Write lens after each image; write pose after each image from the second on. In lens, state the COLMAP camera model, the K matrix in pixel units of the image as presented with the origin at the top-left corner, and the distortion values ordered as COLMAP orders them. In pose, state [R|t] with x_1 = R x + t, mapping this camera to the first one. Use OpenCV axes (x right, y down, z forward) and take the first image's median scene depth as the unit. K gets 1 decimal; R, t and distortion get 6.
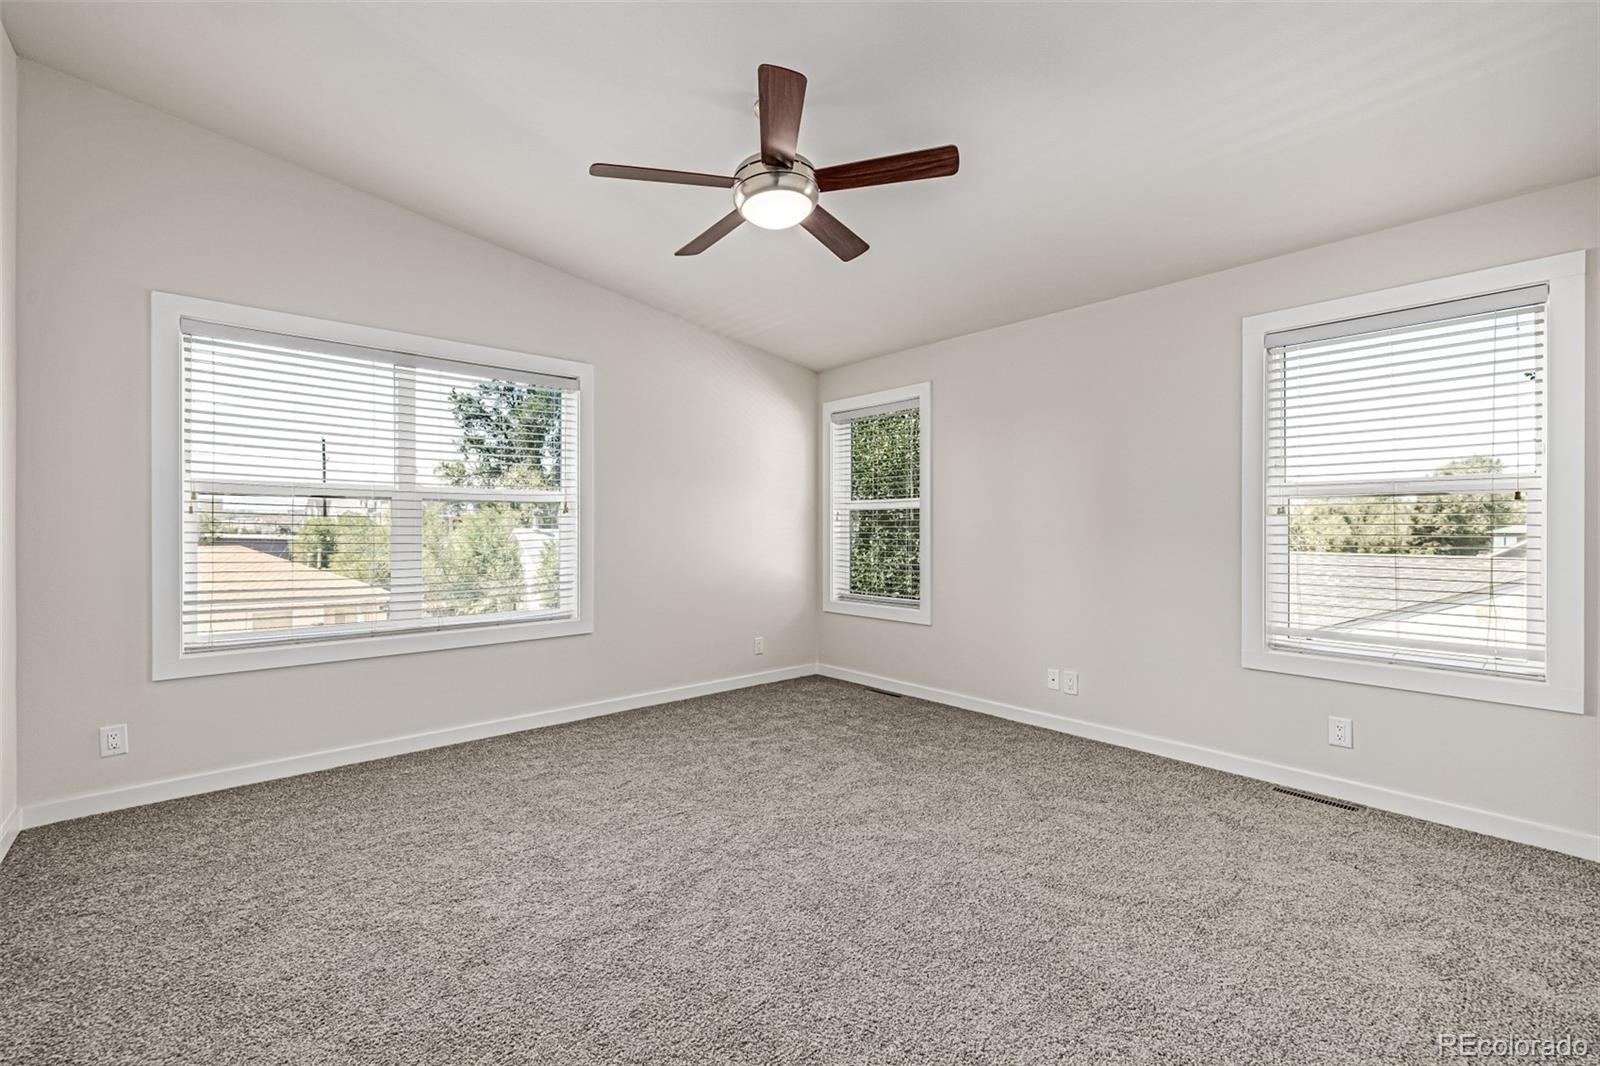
lens RADIAL K [[682.7, 0, 804.9], [0, 682.7, 527.1], [0, 0, 1]] dist [-0.003278, -0.000401]
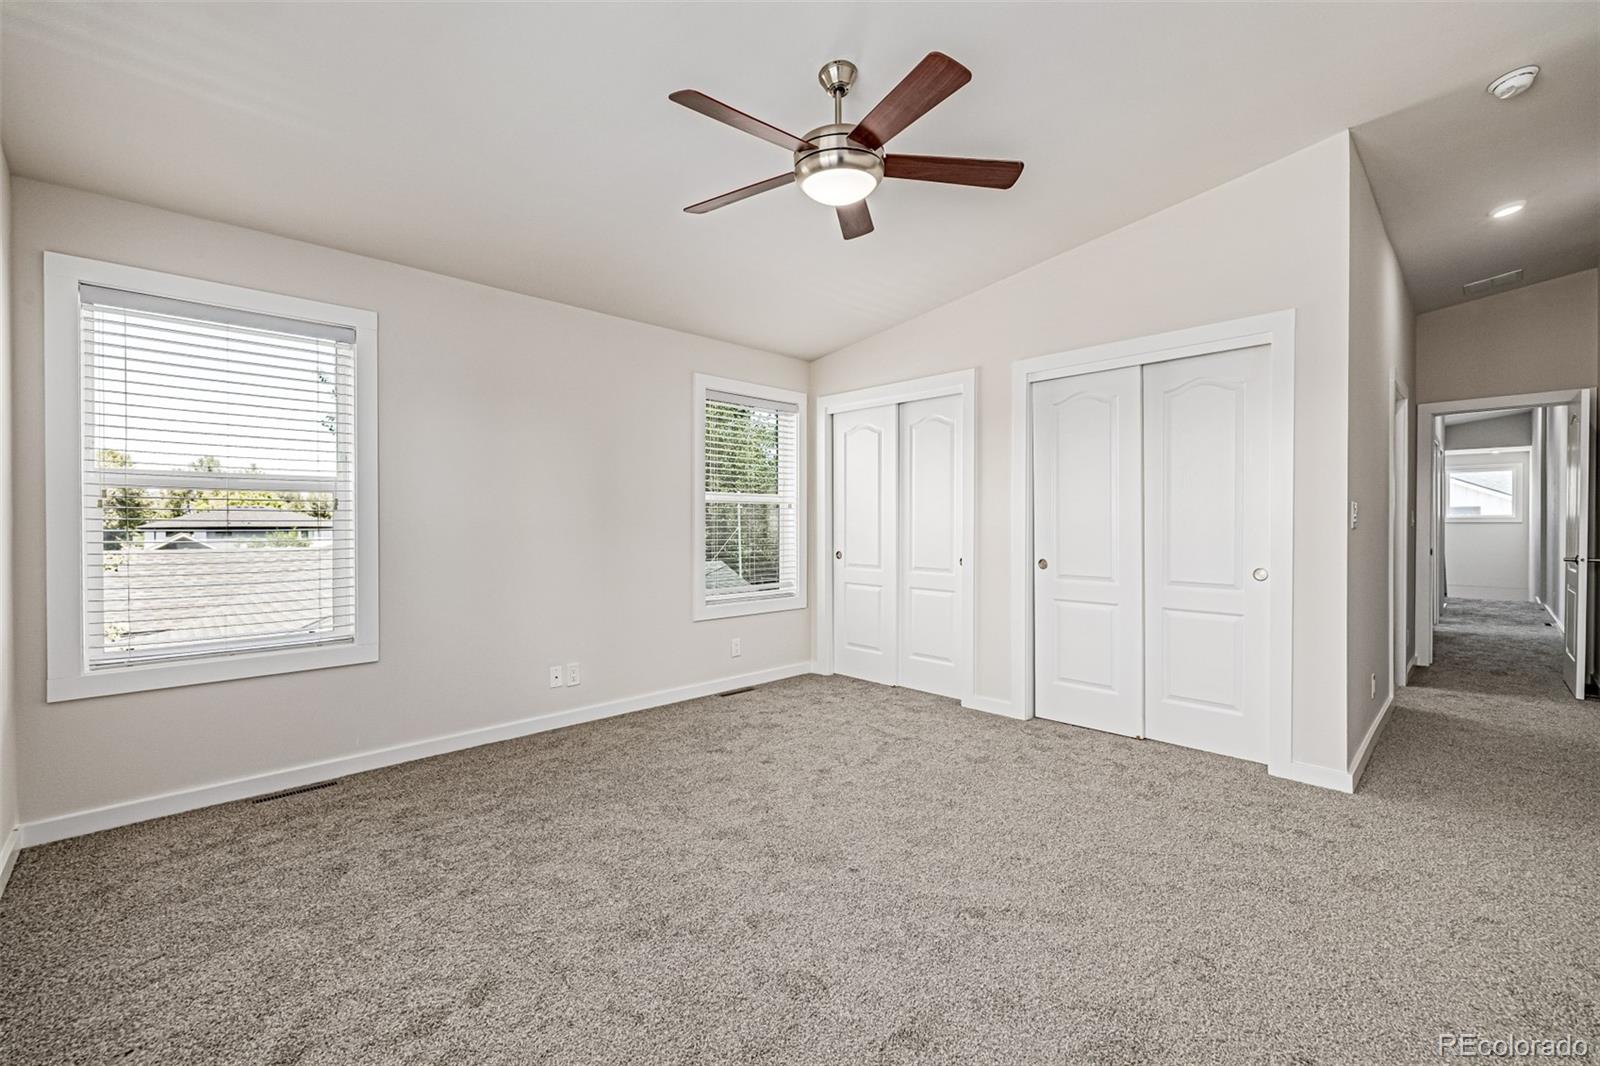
lens RADIAL K [[682.7, 0, 793.6], [0, 682.7, 533.9], [0, 0, 1]] dist [-0.003278, -0.000401]
pose [[-0.060652, -0.018284, 0.997991, -0.582867], [0.000324, 0.999832, 0.018338, -0.000215], [-0.998159, 0.001435, -0.060636, 0.664062]]
